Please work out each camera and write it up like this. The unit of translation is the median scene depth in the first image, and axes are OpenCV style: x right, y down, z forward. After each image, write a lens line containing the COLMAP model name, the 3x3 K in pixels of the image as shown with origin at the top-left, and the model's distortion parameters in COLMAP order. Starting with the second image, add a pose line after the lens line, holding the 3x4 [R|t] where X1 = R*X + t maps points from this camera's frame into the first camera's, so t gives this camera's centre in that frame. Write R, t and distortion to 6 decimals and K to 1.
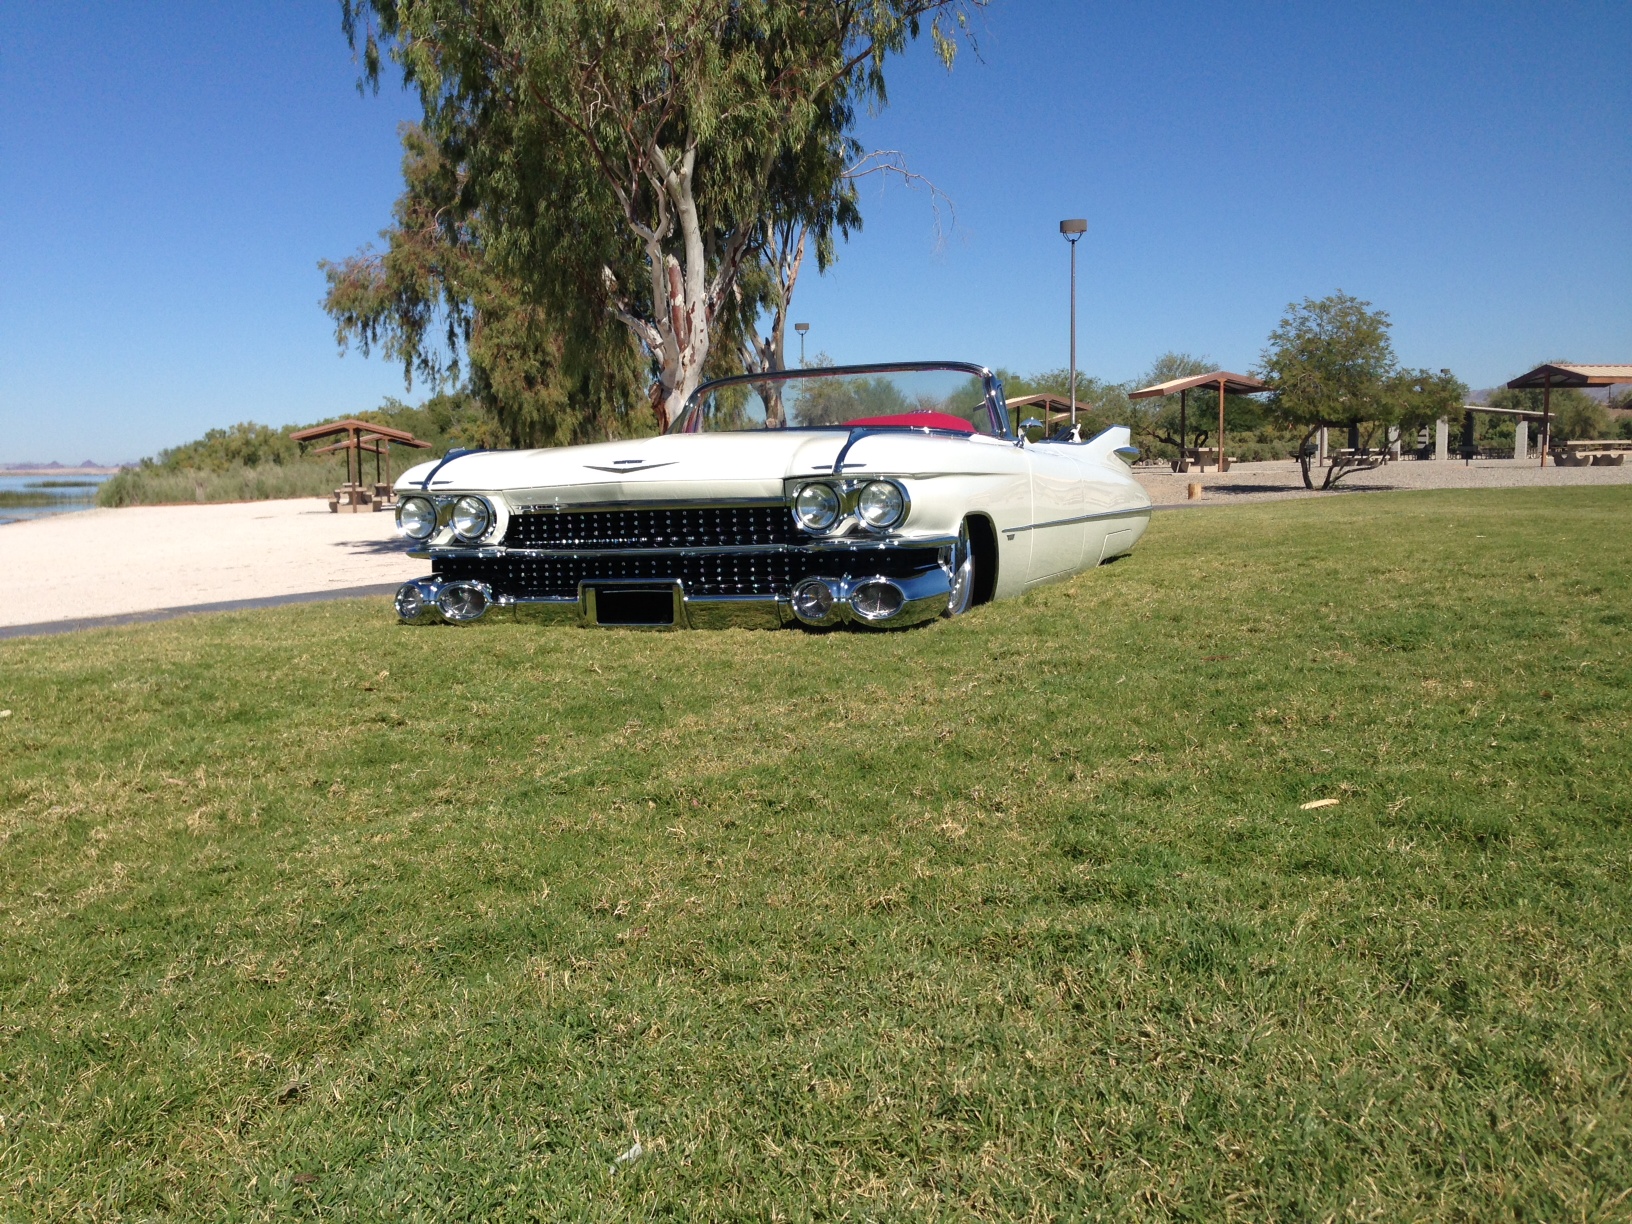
lens RADIAL K [[1474.6, 0, 792.9], [0, 1474.6, 594.3], [0, 0, 1]] dist [0.094613, -0.104559]
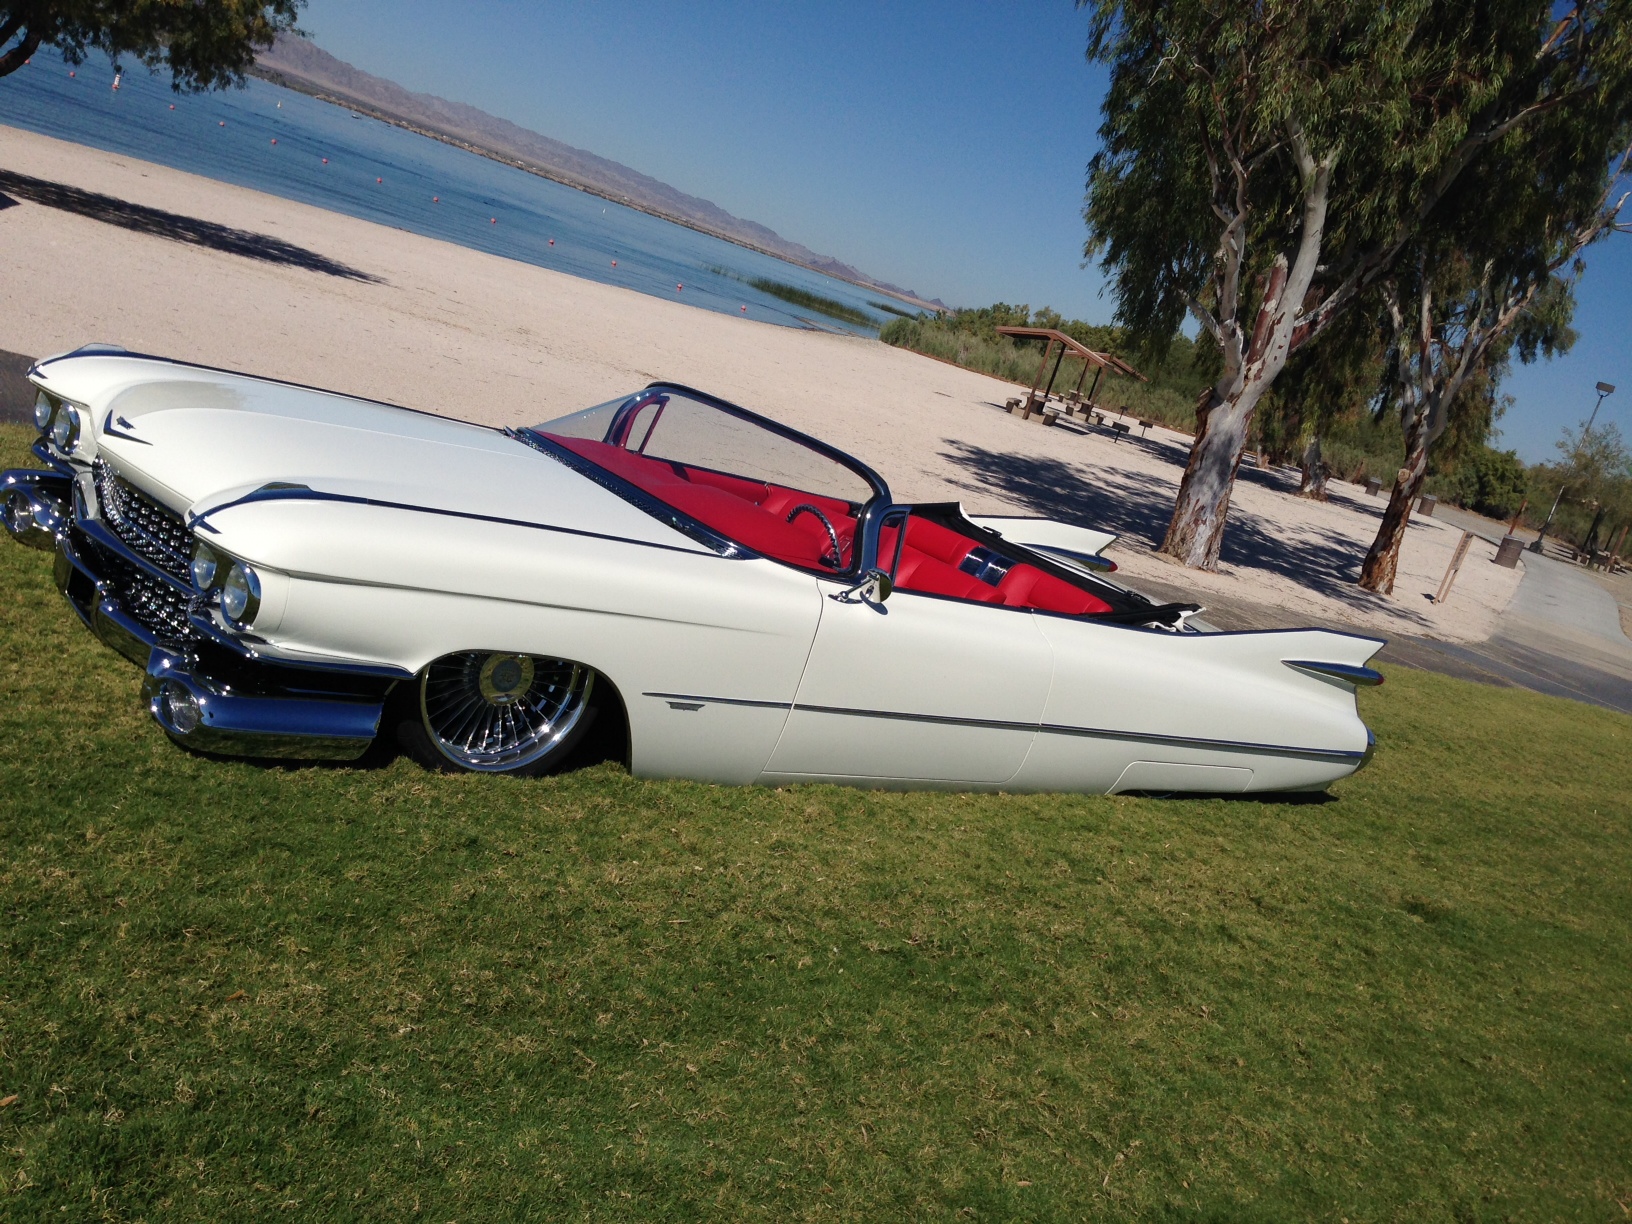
lens RADIAL K [[1469.4, 0, 796.4], [0, 1469.4, 594.0], [0, 0, 1]] dist [0.139396, -0.245747]
pose [[0.820924, 0.384533, -0.422159, 0.109600], [-0.364404, 0.921957, 0.131170, -0.047028], [0.439652, 0.046156, 0.896982, 0.082532]]
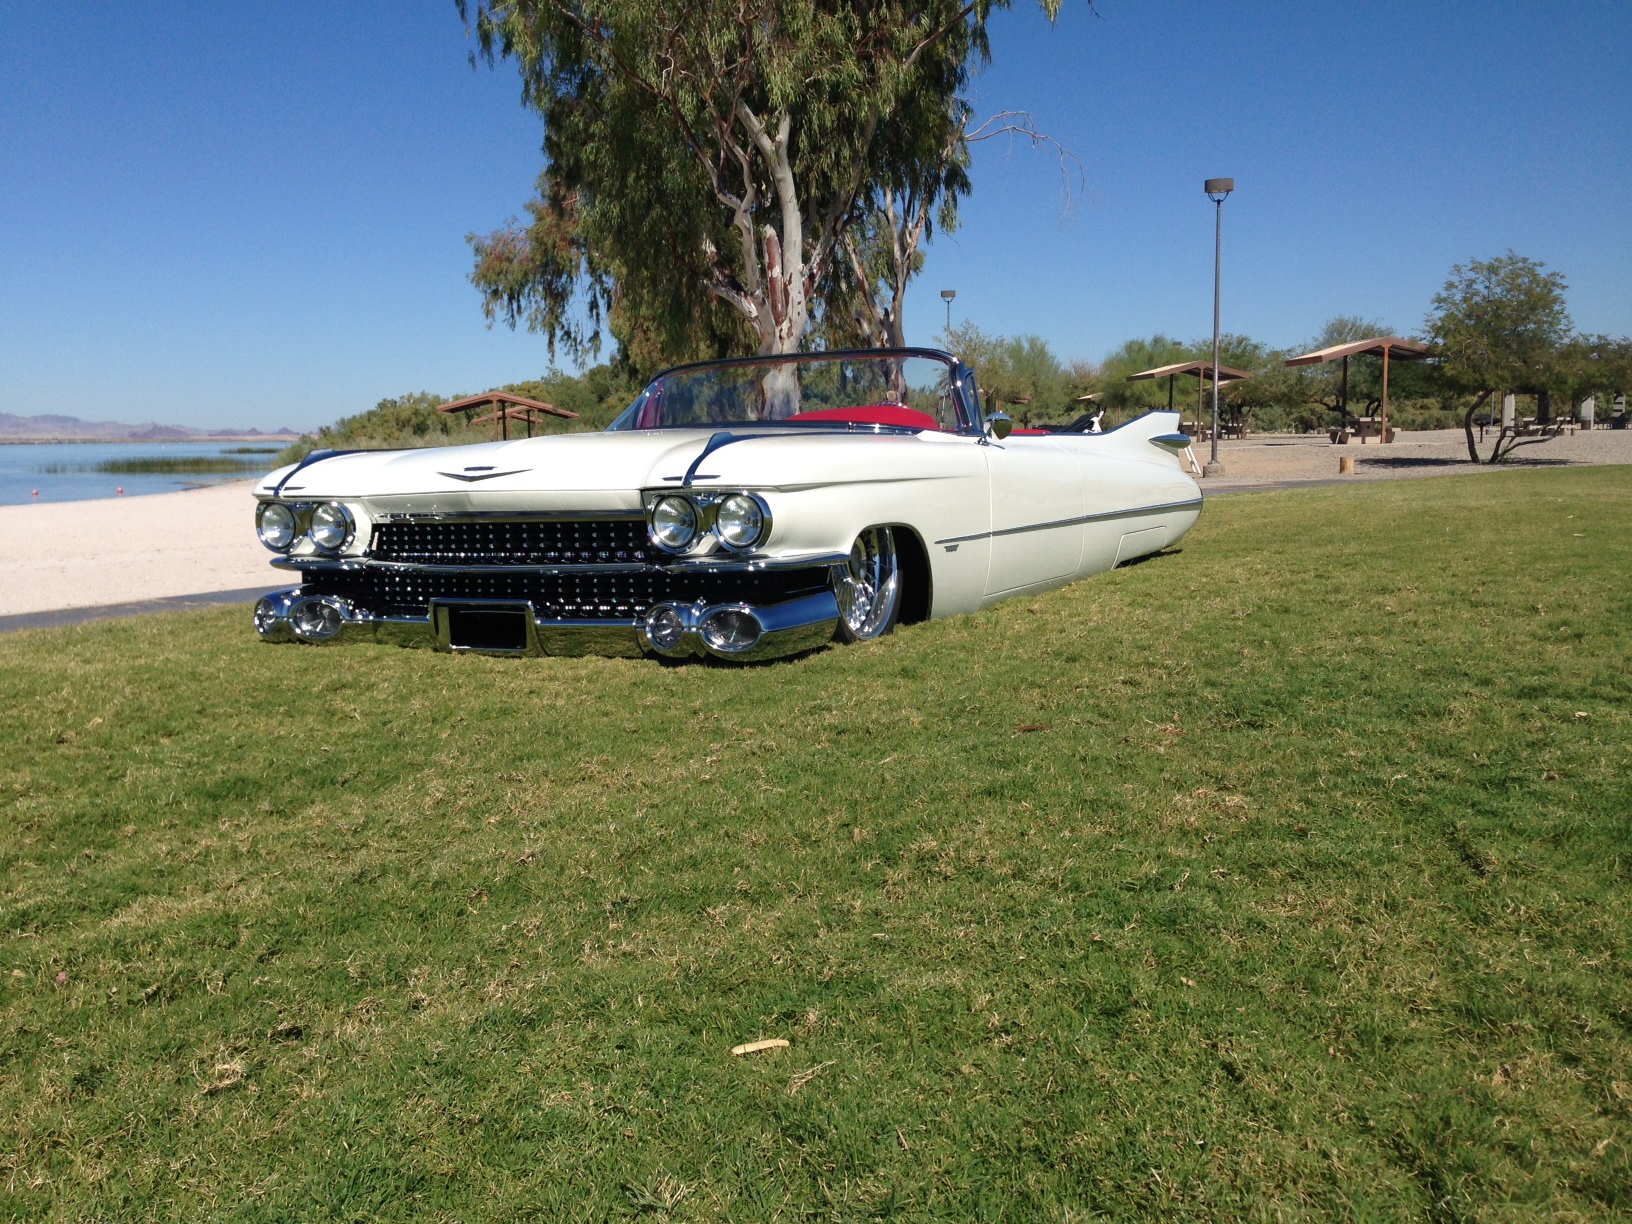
lens RADIAL K [[1474.6, 0, 792.9], [0, 1474.6, 594.3], [0, 0, 1]] dist [0.094613, -0.104559]
pose [[0.994305, 0.012626, -0.105825, 0.033435], [-0.010359, 0.999706, 0.021942, -0.006702], [0.106071, -0.020721, 0.994143, 0.023464]]
